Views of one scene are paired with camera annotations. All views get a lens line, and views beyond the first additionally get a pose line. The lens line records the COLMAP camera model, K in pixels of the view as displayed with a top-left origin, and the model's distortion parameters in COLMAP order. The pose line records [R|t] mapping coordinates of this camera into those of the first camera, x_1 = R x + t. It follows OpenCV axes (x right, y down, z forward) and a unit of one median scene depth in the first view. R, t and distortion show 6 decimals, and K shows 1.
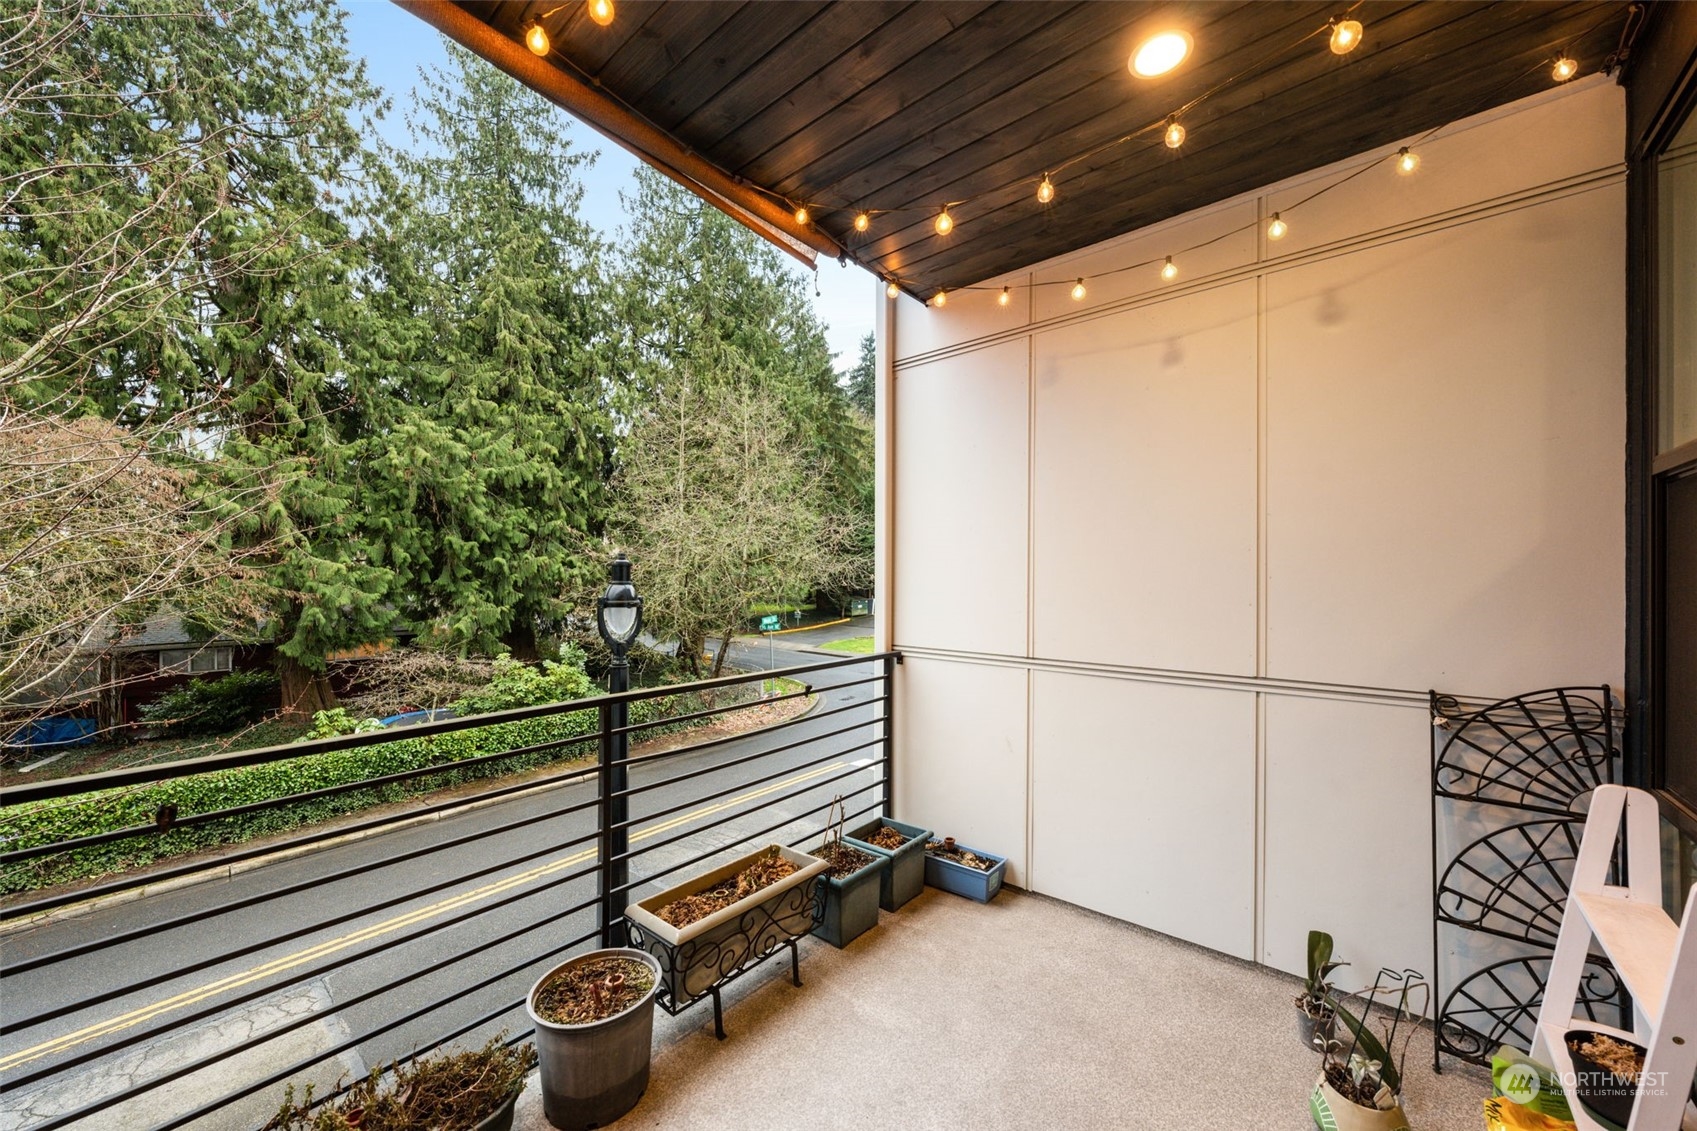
lens RADIAL K [[619.7, 0, 851.3], [0, 619.7, 585.0], [0, 0, 1]] dist [-0.001246, -0.000223]
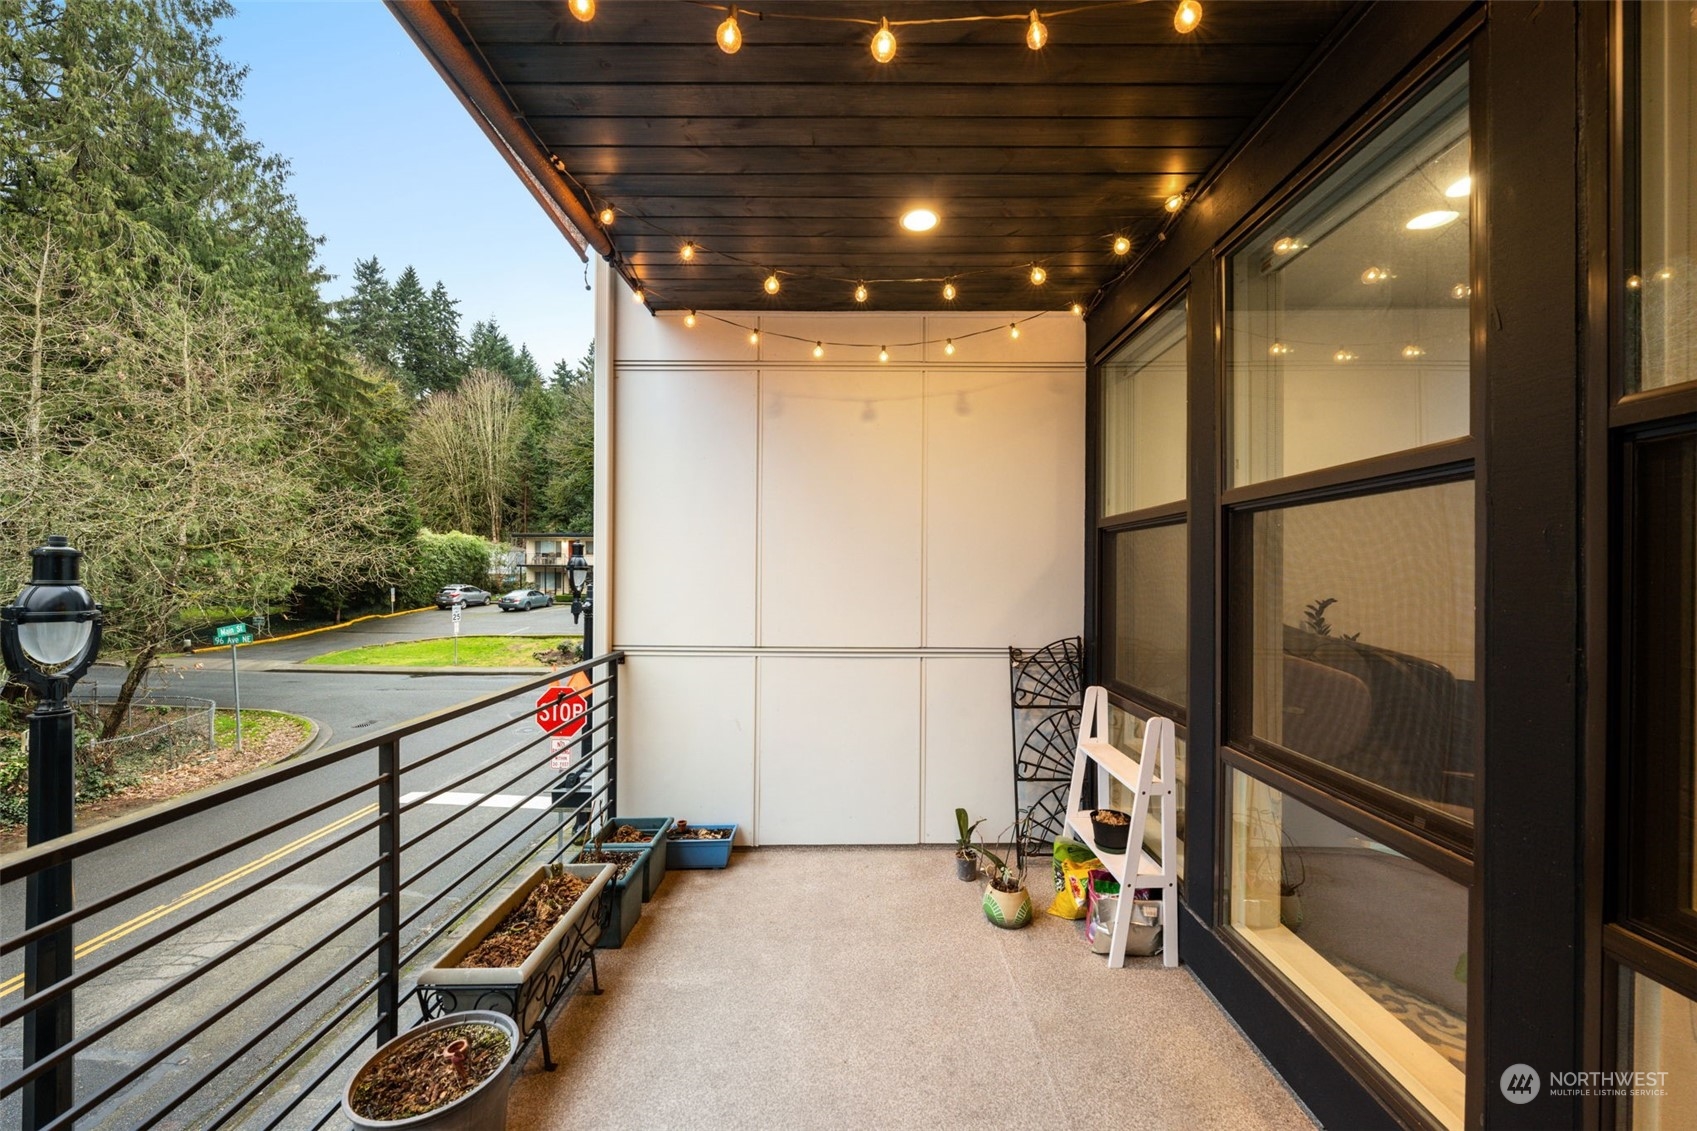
lens RADIAL K [[619.7, 0, 851.3], [0, 619.7, 585.0], [0, 0, 1]] dist [-0.001246, -0.000223]
pose [[0.769666, -0.011077, 0.638351, -0.316333], [0.003849, 0.999912, 0.012711, -0.013189], [-0.638435, -0.007326, 0.769641, -0.010363]]
